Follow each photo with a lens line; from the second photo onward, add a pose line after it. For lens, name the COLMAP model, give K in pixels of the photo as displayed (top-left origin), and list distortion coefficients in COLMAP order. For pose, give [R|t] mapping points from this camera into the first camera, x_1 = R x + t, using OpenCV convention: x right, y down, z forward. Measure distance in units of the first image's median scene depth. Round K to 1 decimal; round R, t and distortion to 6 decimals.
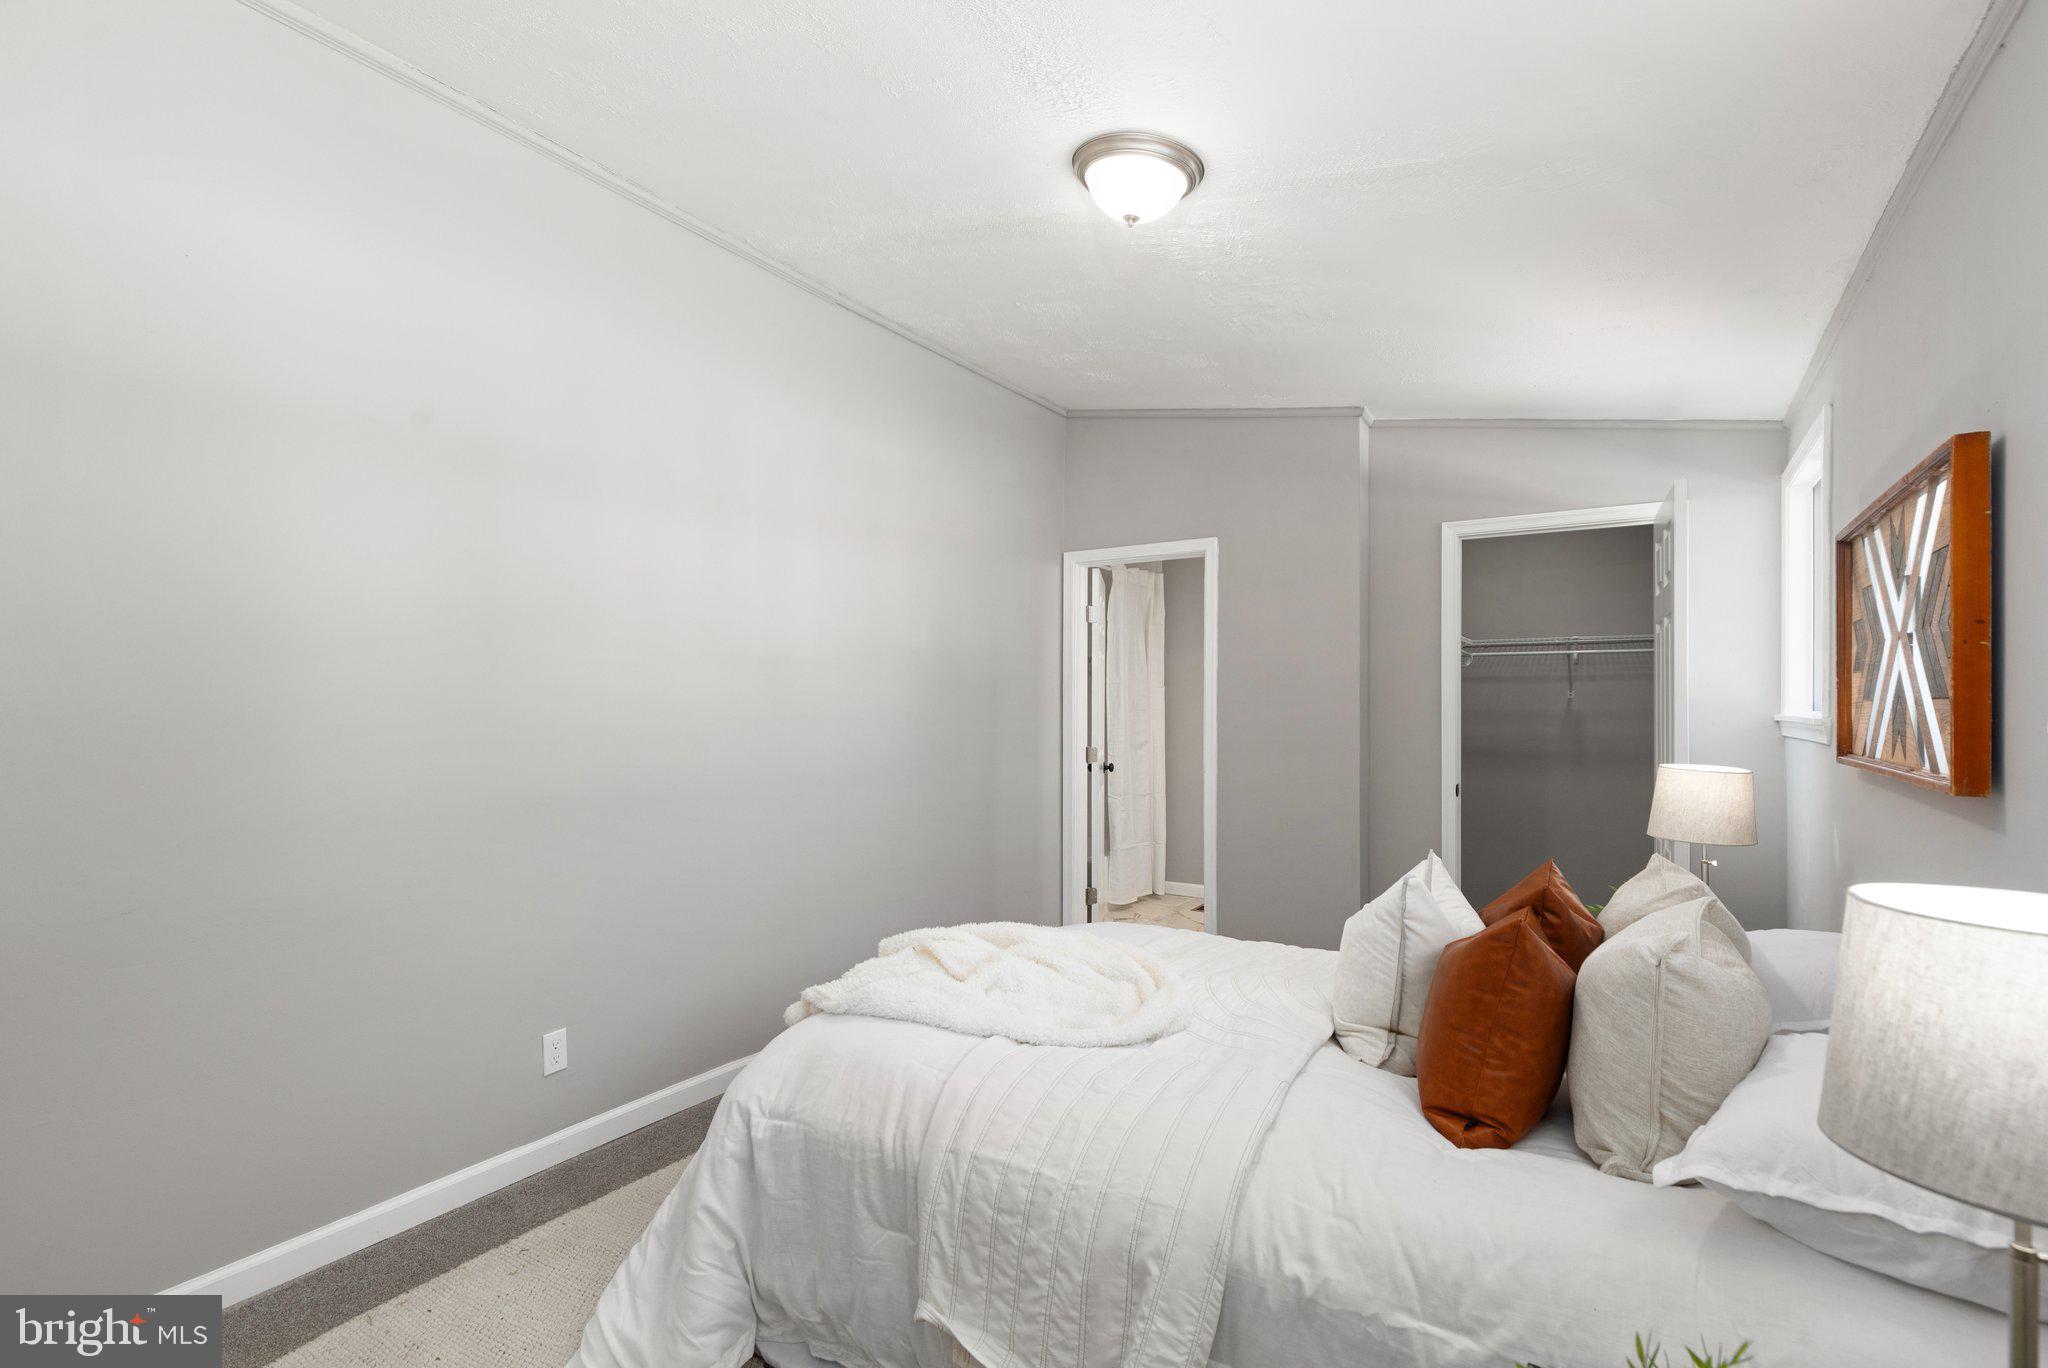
lens RADIAL K [[945.3, 0, 1025.5], [0, 945.3, 699.6], [0, 0, 1]] dist [0.009949, -0.003512]
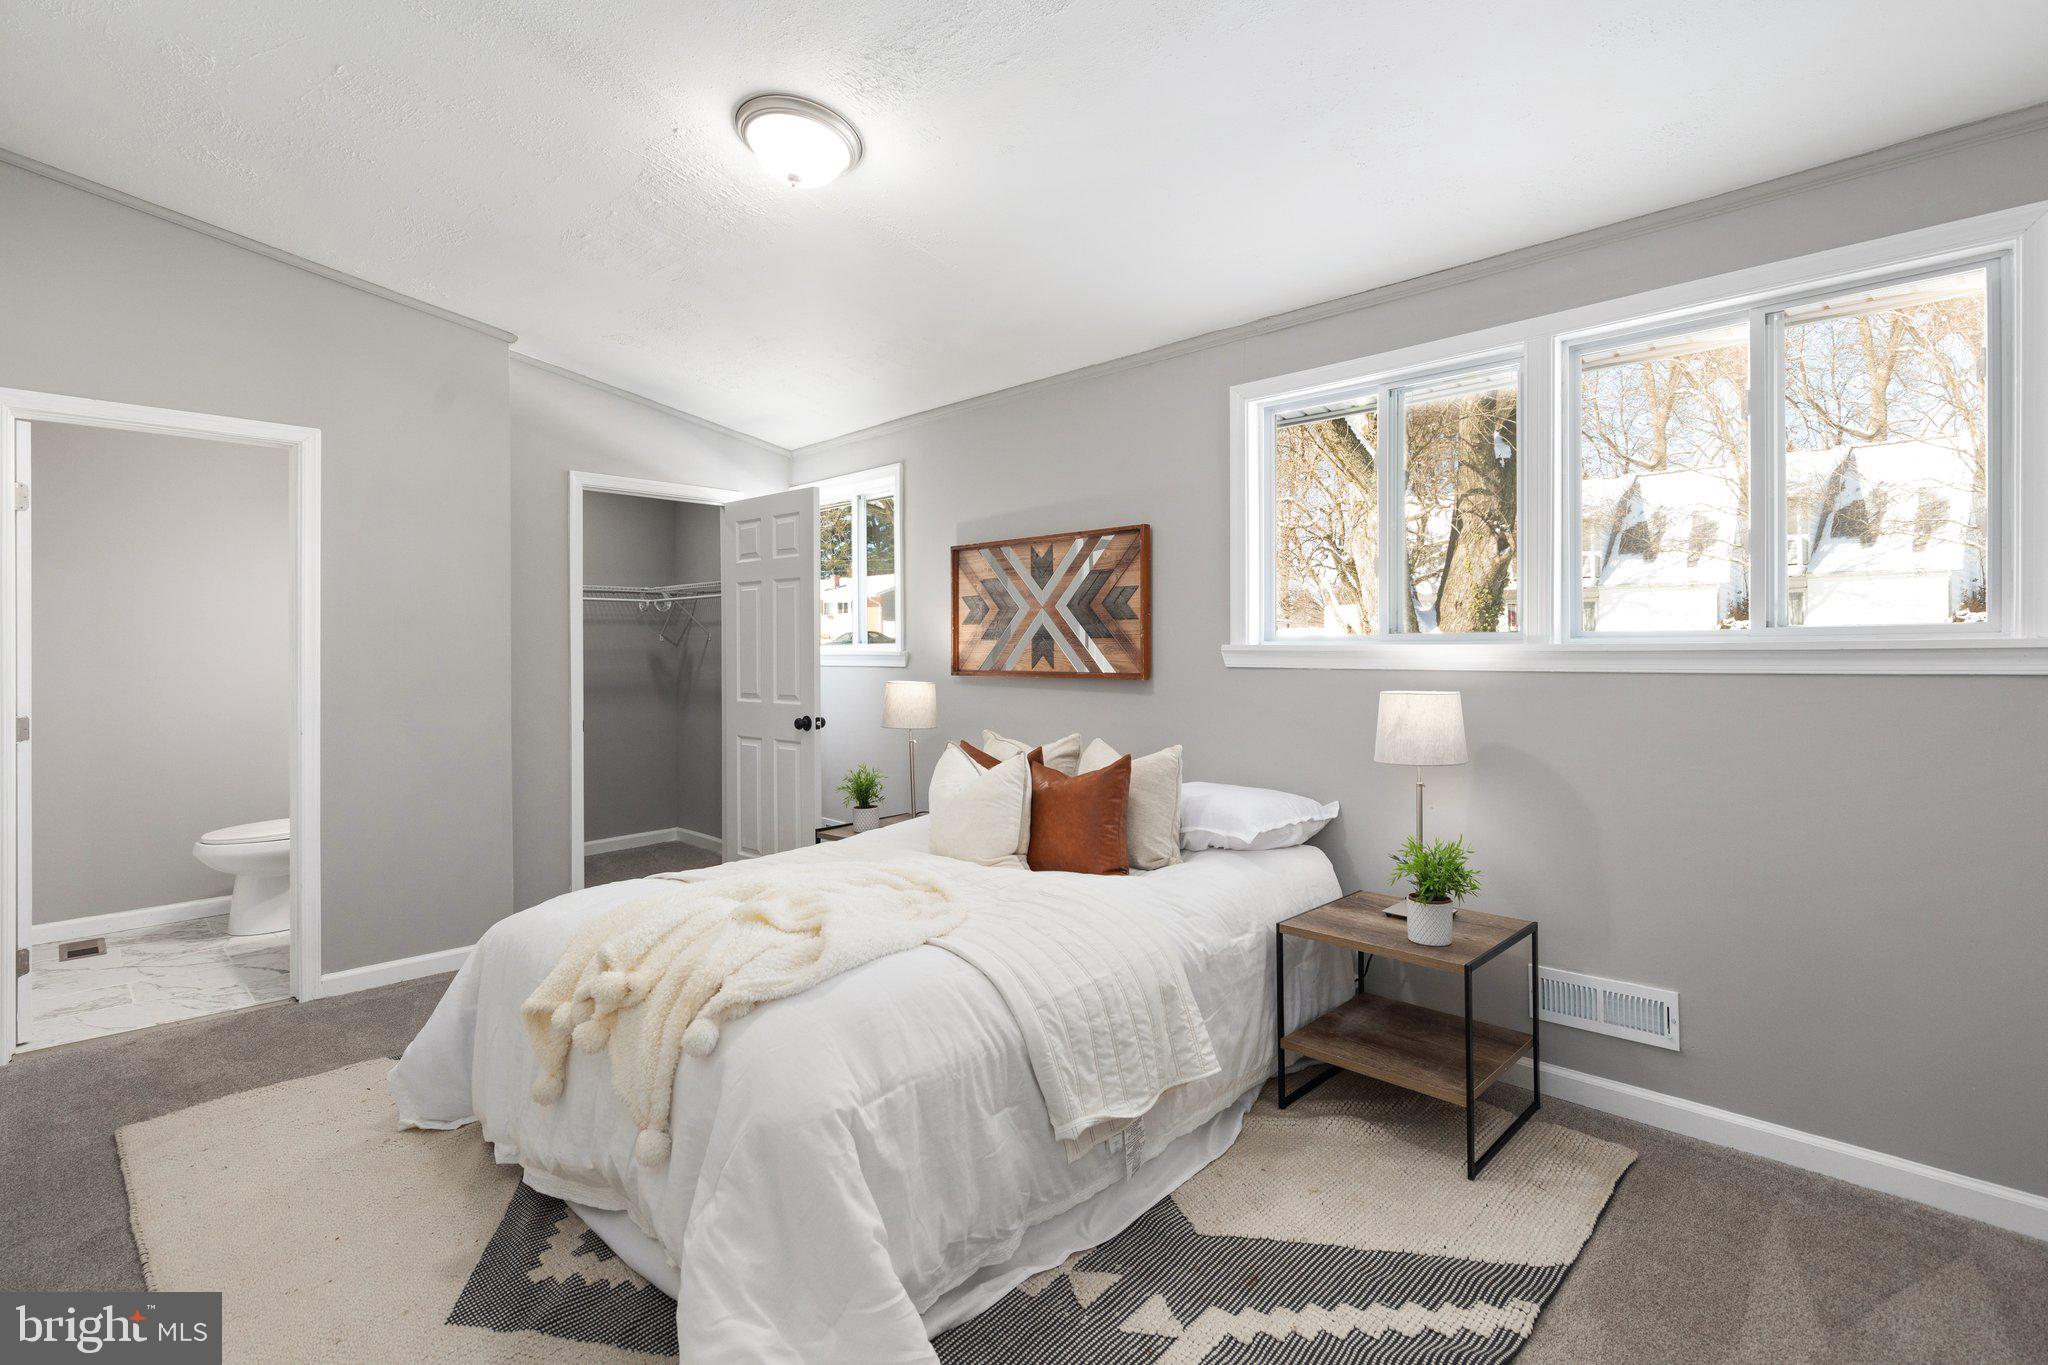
lens RADIAL K [[945.3, 0, 1033.8], [0, 945.3, 644.4], [0, 0, 1]] dist [0.009949, -0.003512]
pose [[0.197673, 0.002067, 0.980266, -1.131470], [-0.001200, 0.999998, -0.001867, 0.015100], [-0.980267, -0.000808, 0.197675, 0.688937]]
